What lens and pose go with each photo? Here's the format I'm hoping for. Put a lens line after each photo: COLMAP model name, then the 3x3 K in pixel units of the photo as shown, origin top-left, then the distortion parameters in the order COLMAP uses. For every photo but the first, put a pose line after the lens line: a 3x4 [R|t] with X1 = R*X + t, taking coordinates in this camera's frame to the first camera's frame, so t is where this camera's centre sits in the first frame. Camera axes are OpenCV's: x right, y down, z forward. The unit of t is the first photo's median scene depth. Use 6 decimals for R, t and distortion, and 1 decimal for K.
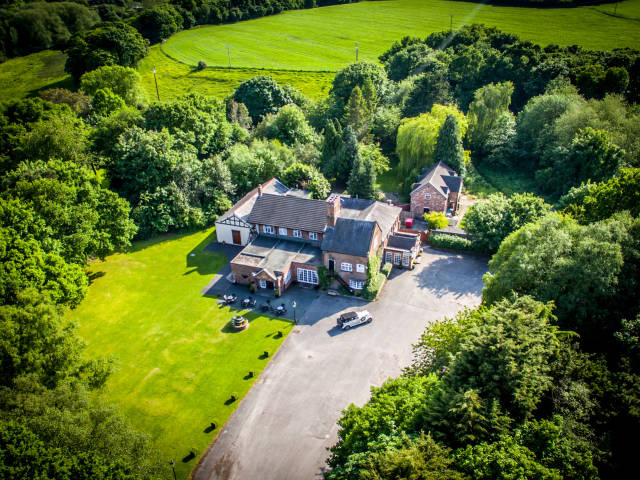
lens RADIAL K [[371.4, 0, 322.2], [0, 371.4, 239.9], [0, 0, 1]] dist [-0.005220, -0.000456]
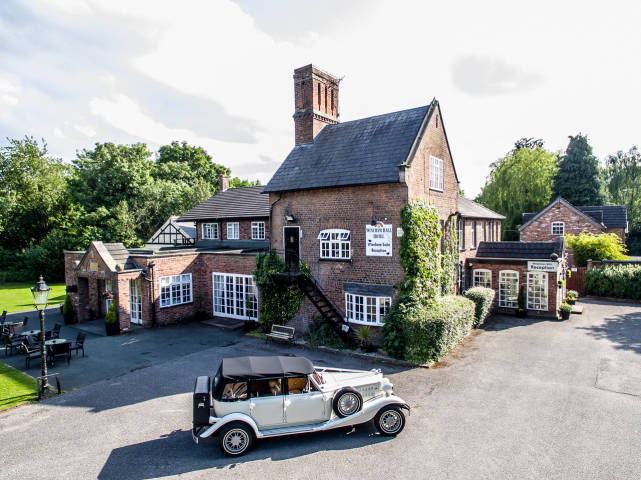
lens RADIAL K [[372.0, 0, 317.9], [0, 372.0, 239.9], [0, 0, 1]] dist [-0.005220, -0.000456]
pose [[0.975384, 0.023403, -0.219266, 0.117843], [-0.112996, 0.906928, -0.405850, 0.193365], [0.189360, 0.420636, 0.887248, 0.730404]]
